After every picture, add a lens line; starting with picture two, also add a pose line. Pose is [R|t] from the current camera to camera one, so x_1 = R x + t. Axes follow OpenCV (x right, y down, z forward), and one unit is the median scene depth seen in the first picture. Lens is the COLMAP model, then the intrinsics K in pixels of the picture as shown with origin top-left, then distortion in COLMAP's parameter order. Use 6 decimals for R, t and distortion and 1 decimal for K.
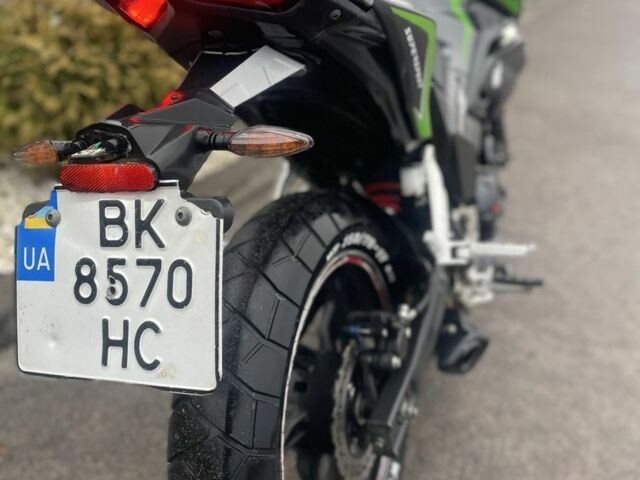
lens RADIAL K [[579.0, 0, 321.1], [0, 579.0, 239.5], [0, 0, 1]] dist [0.011988, -0.006411]
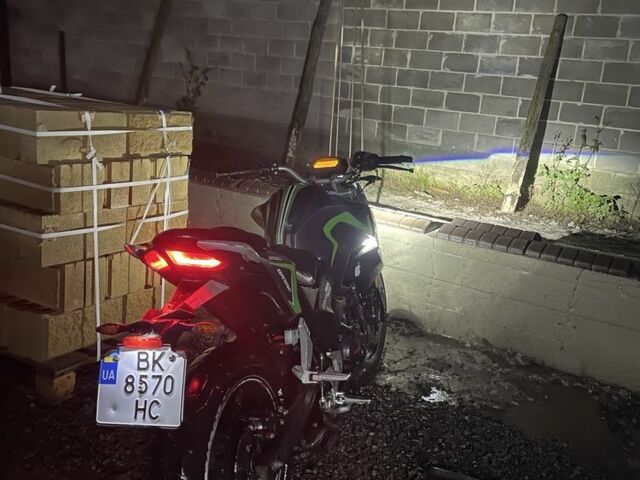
lens RADIAL K [[579.0, 0, 317.9], [0, 579.0, 239.5], [0, 0, 1]] dist [0.011988, -0.006411]
pose [[0.997986, 0.025721, 0.057987, 0.246496], [-0.012077, 0.974429, -0.224371, 0.015366], [-0.062275, 0.223219, 0.972777, -1.654749]]
